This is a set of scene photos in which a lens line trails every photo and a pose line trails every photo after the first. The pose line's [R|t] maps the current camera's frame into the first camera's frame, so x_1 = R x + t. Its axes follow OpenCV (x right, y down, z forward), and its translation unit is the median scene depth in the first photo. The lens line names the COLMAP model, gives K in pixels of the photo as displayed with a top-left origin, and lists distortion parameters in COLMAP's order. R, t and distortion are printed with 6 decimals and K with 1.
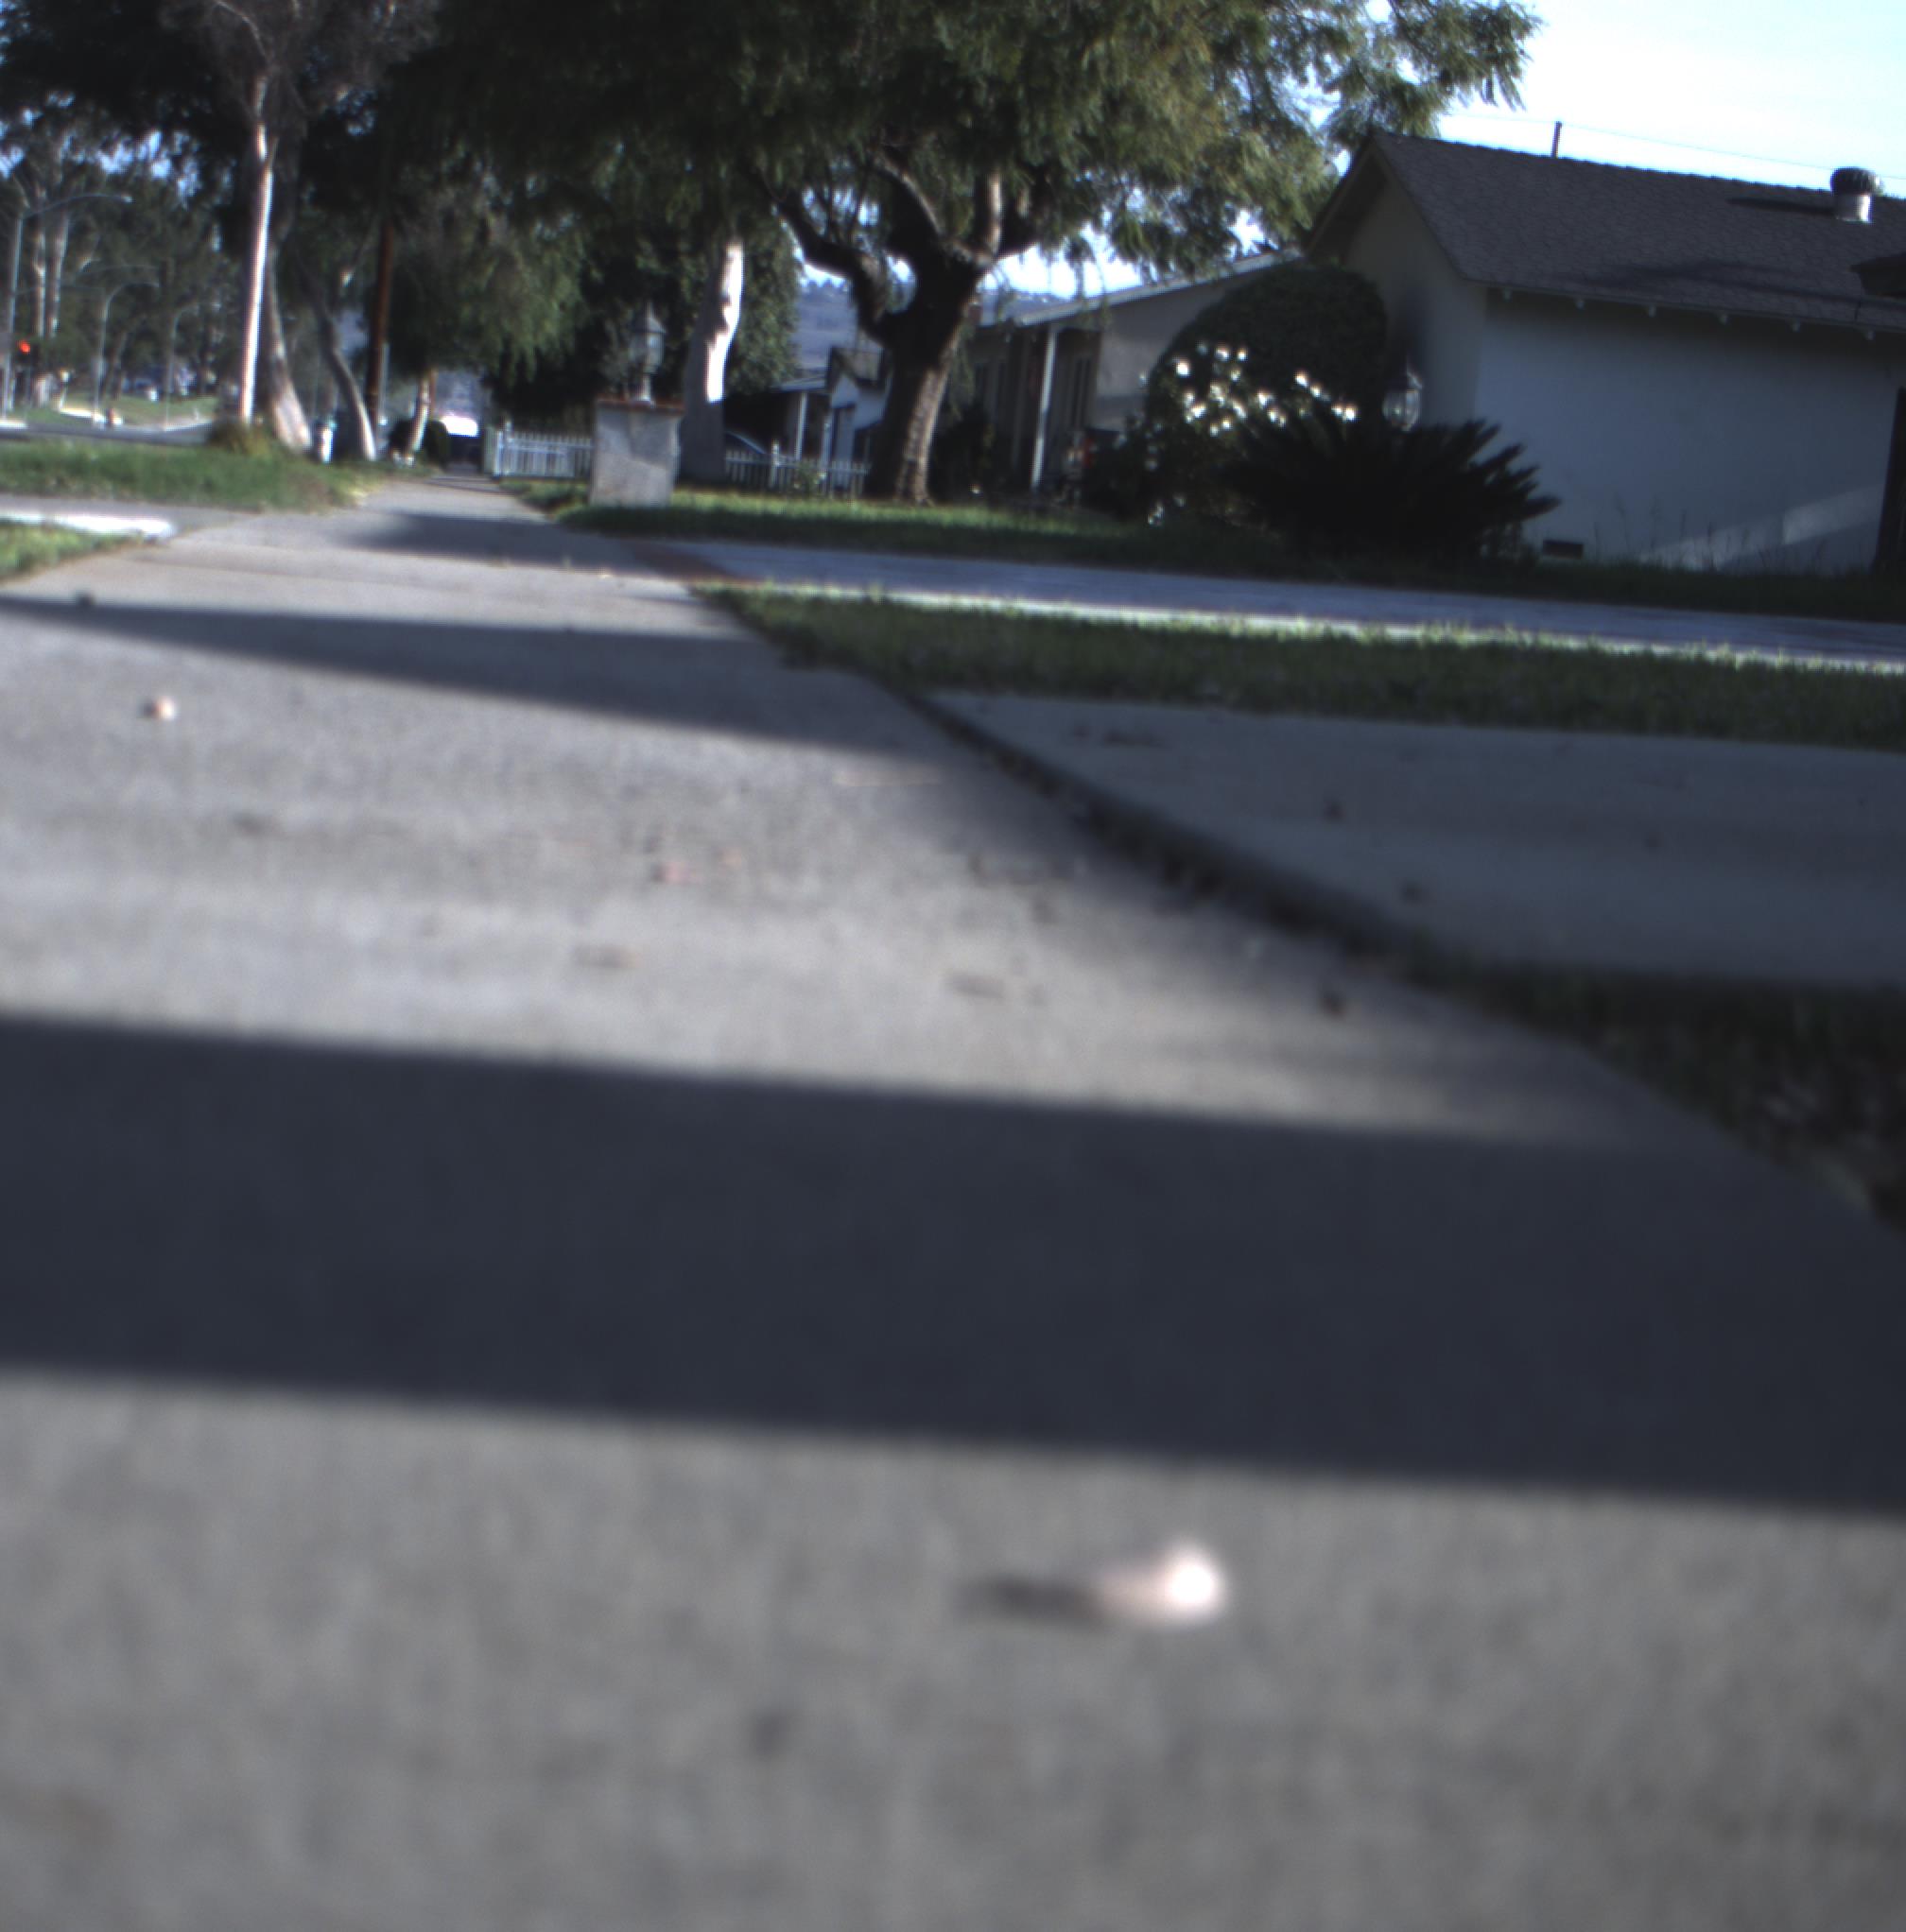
lens RADIAL K [[4238.5, 0, 755.6], [0, 4238.5, 966.3], [0, 0, 1]] dist [-0.199355, 0.914609]
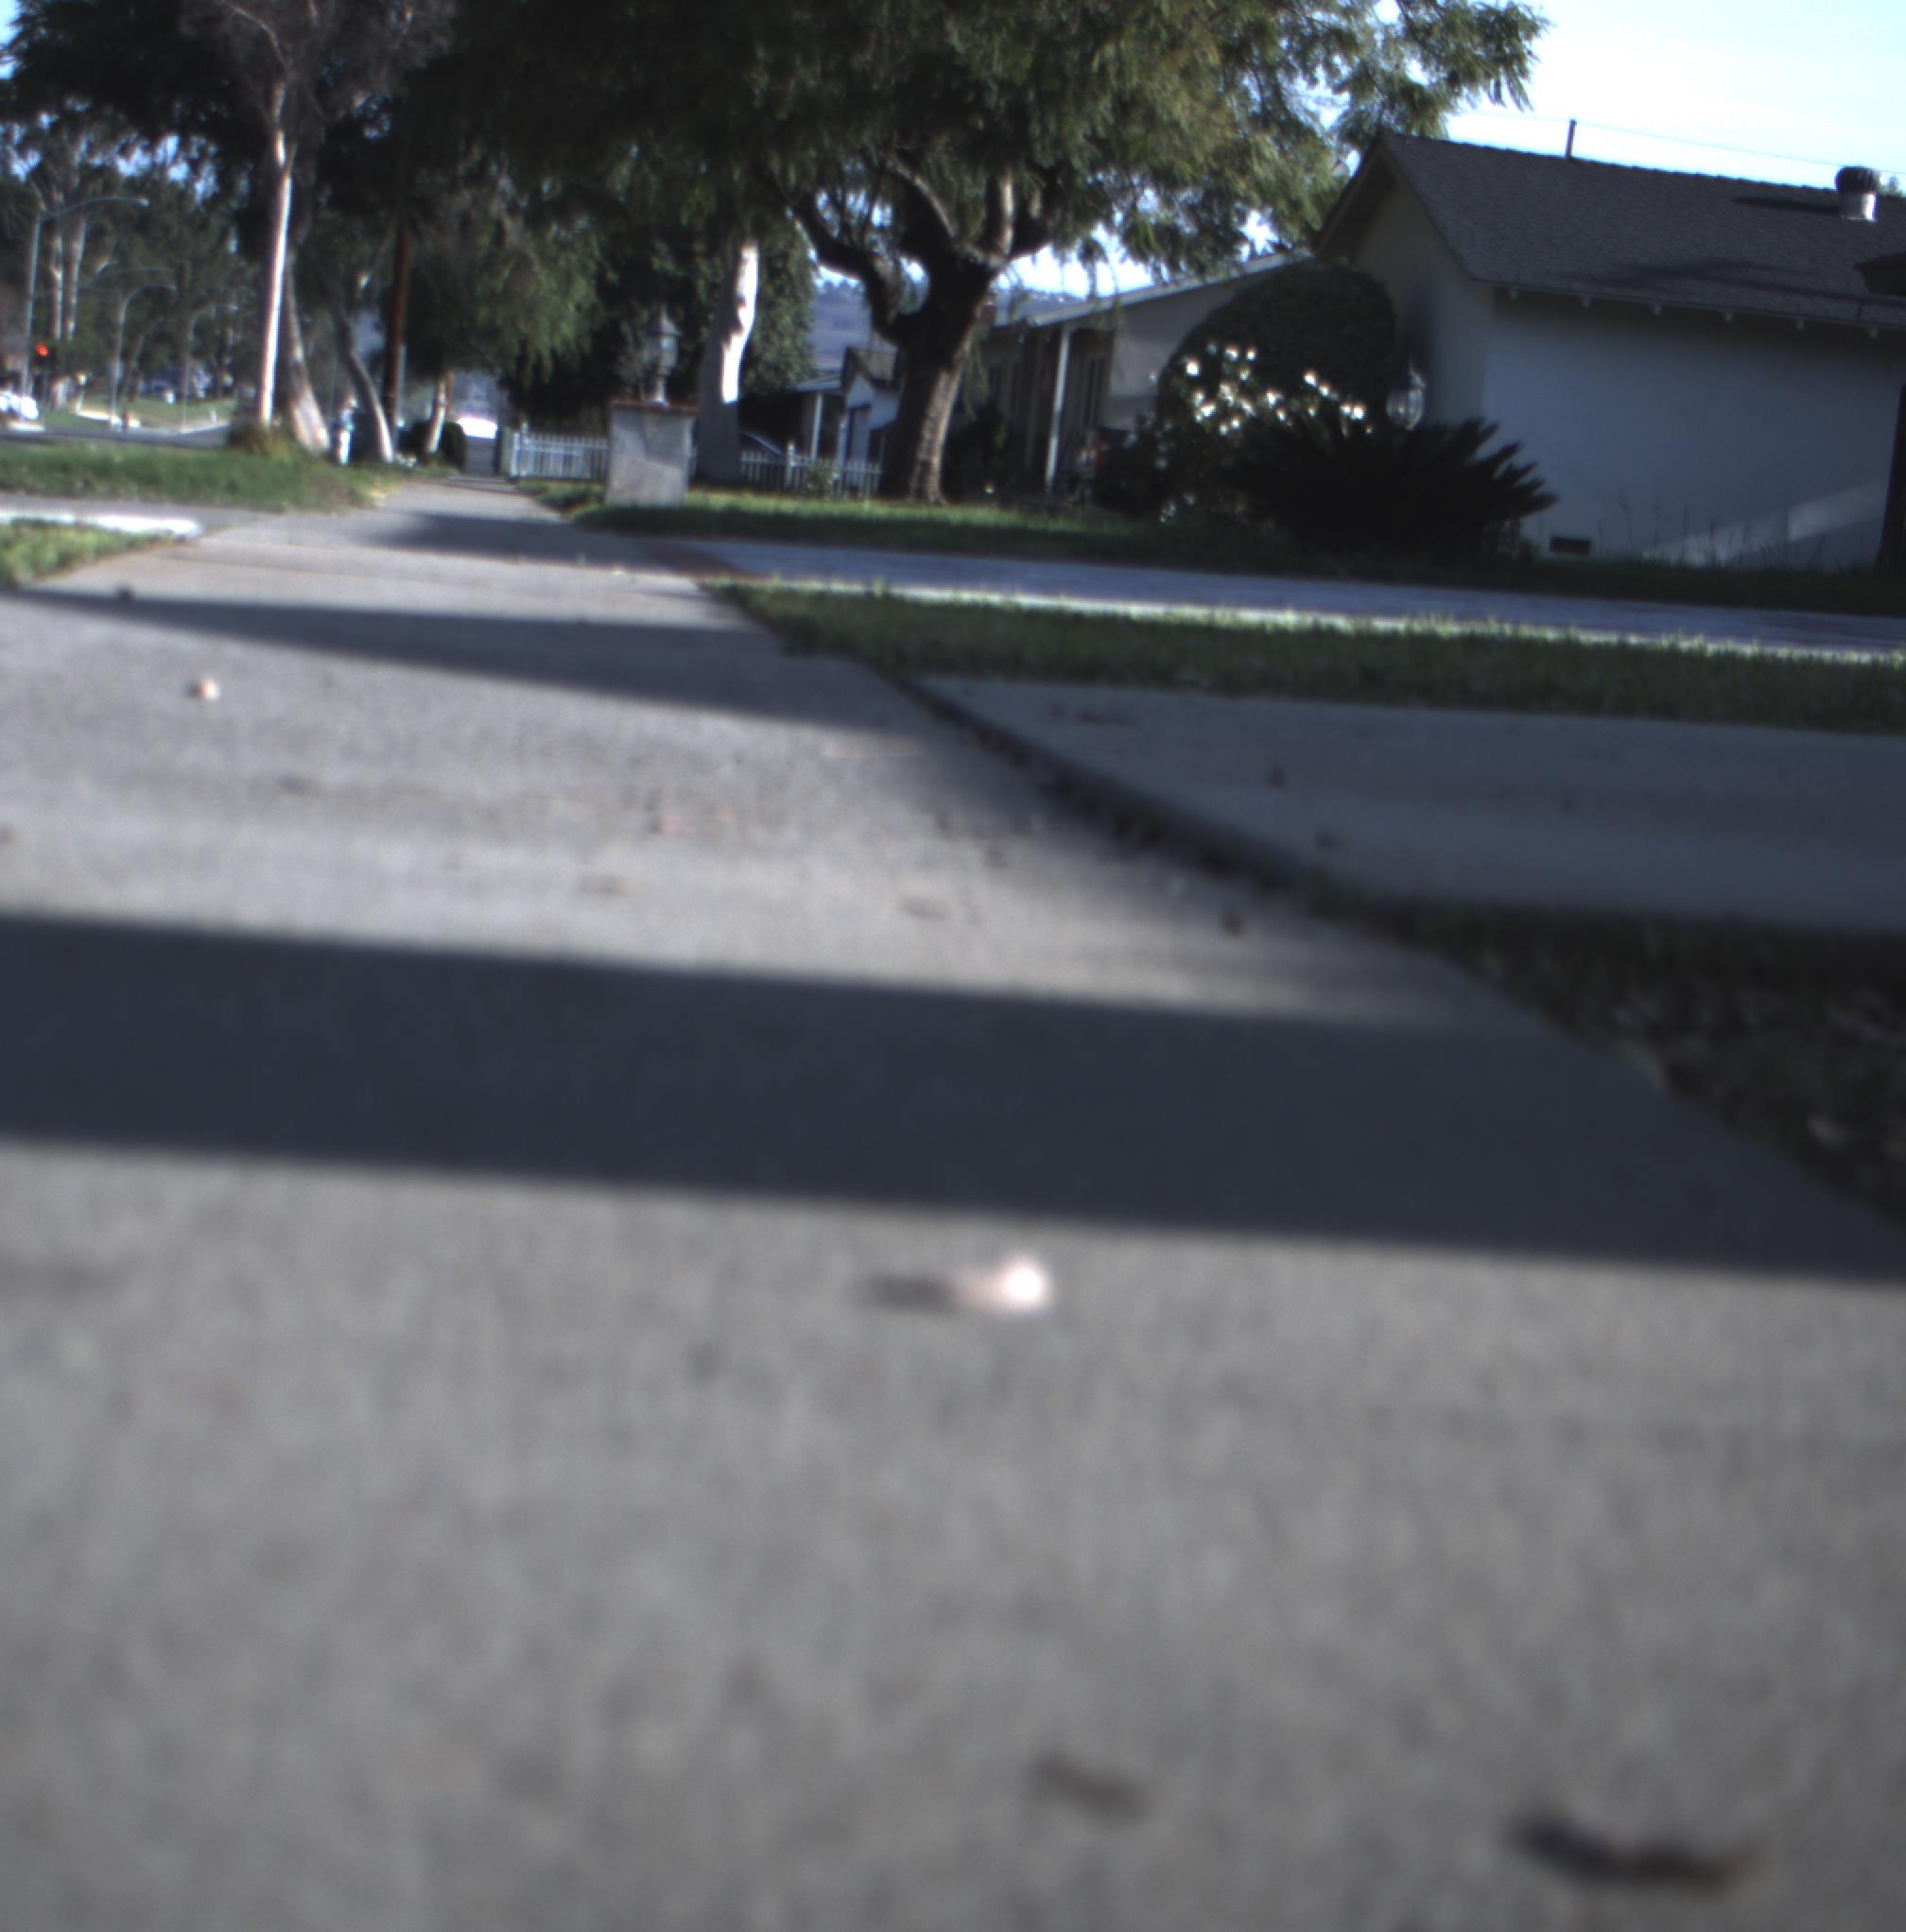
lens RADIAL K [[4238.5, 0, 755.6], [0, 4238.5, 966.3], [0, 0, 1]] dist [-0.199355, 0.914609]
pose [[0.999987, -0.002825, -0.004295, 0.000435], [0.002825, 0.999996, -0.000115, 0.000832], [0.004296, 0.000103, 0.999991, -0.006734]]
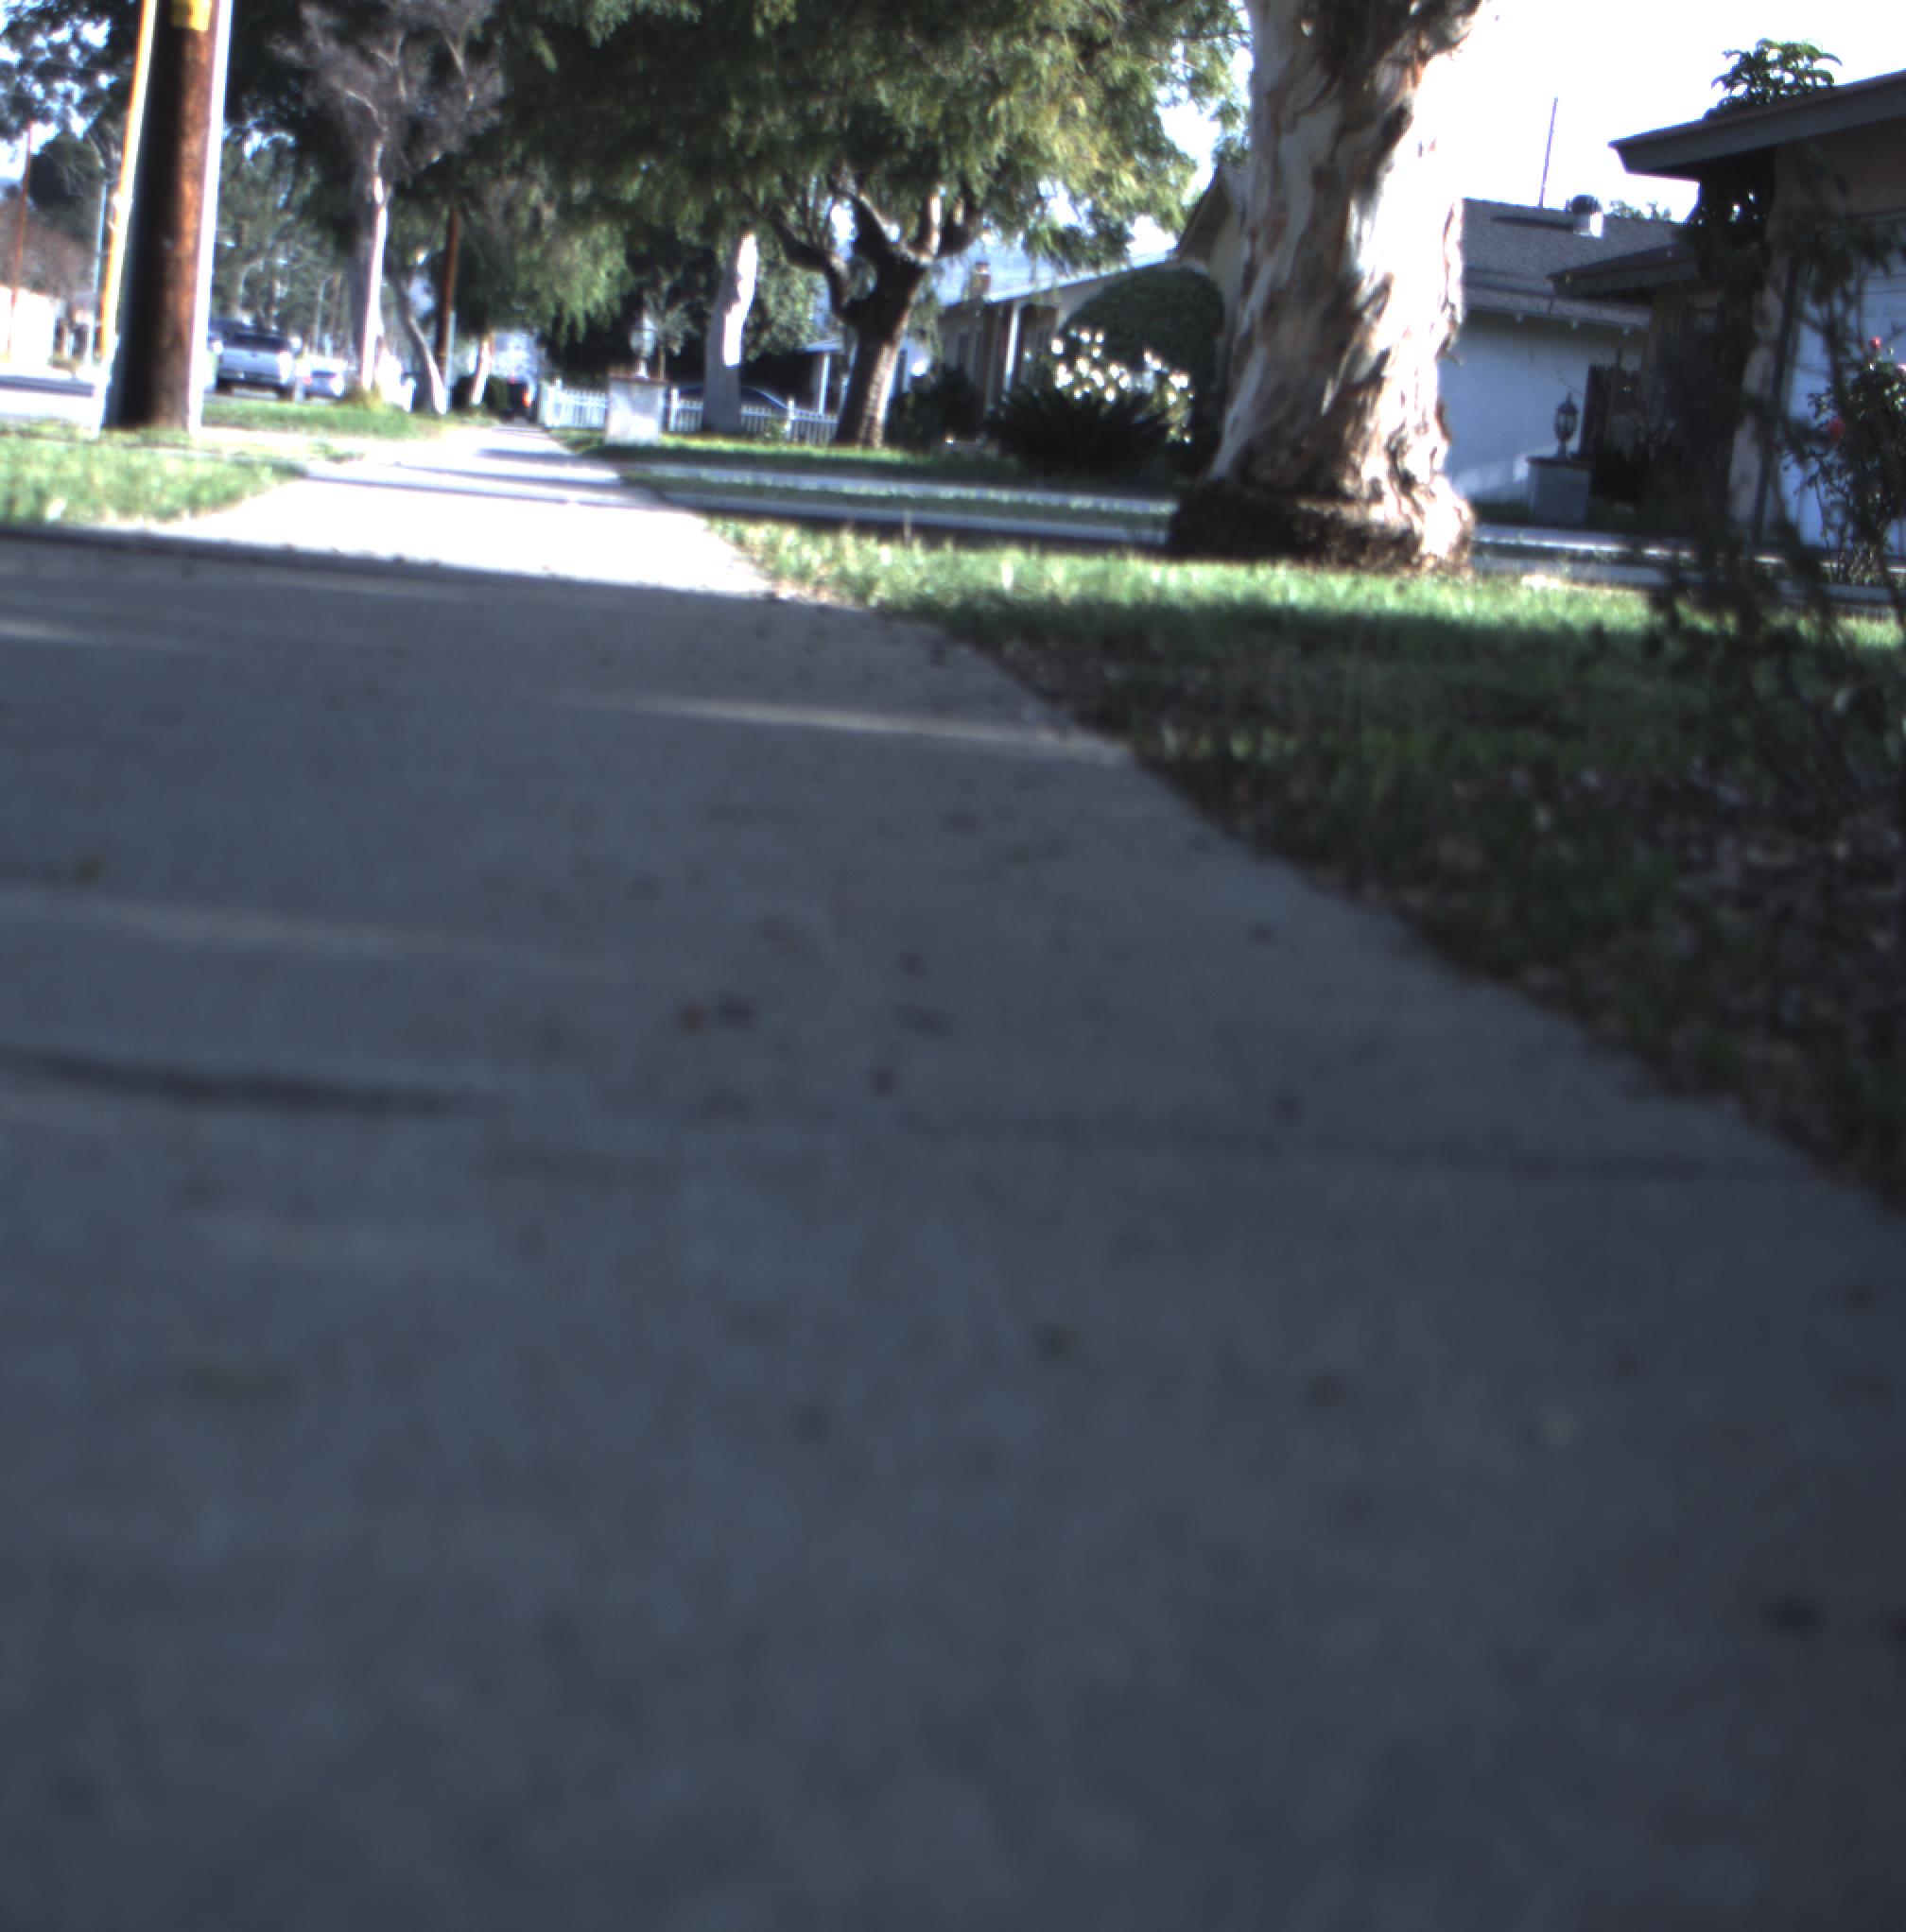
lens RADIAL K [[4238.5, 0, 755.6], [0, 4238.5, 966.3], [0, 0, 1]] dist [-0.199355, 0.914609]
pose [[0.999905, 0.005815, -0.012515, 0.015876], [-0.005677, 0.999922, 0.011088, 0.027135], [0.012578, -0.011015, 0.999860, -0.230821]]
